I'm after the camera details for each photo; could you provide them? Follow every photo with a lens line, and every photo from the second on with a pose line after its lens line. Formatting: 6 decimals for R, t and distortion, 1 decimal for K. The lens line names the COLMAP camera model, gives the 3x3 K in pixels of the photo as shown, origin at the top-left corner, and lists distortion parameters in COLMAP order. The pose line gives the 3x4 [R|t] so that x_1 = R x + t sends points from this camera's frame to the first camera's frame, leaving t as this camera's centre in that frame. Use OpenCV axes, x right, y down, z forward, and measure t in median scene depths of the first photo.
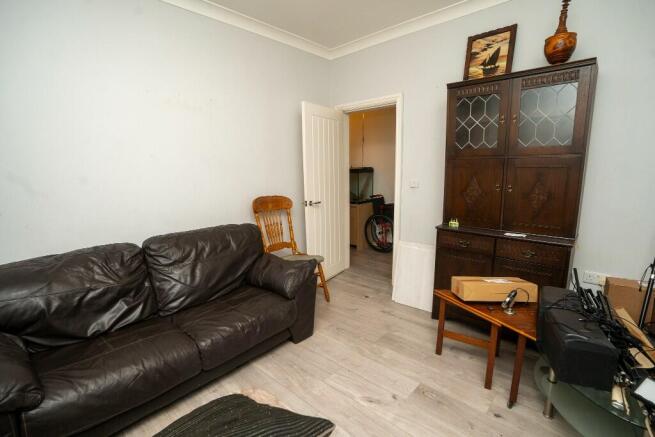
lens RADIAL K [[304.9, 0, 323.2], [0, 304.9, 217.1], [0, 0, 1]] dist [-0.039657, 0.003354]
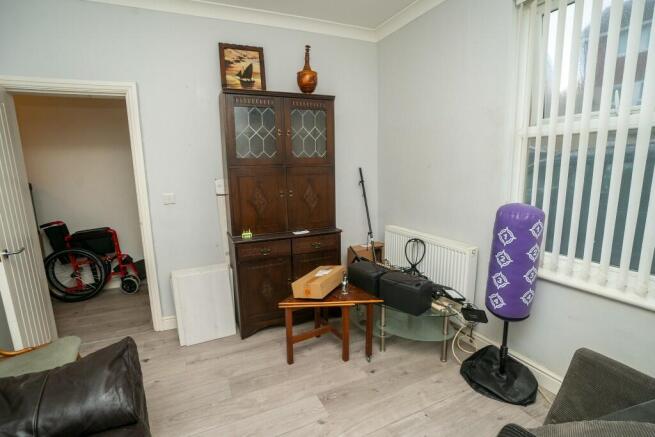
lens RADIAL K [[304.9, 0, 325.4], [0, 304.9, 220.5], [0, 0, 1]] dist [-0.039657, 0.003354]
pose [[0.394294, -0.148720, 0.906871, -0.379120], [0.167071, 0.981974, 0.088396, -0.072699], [-0.903670, 0.116658, 0.412033, 0.395002]]
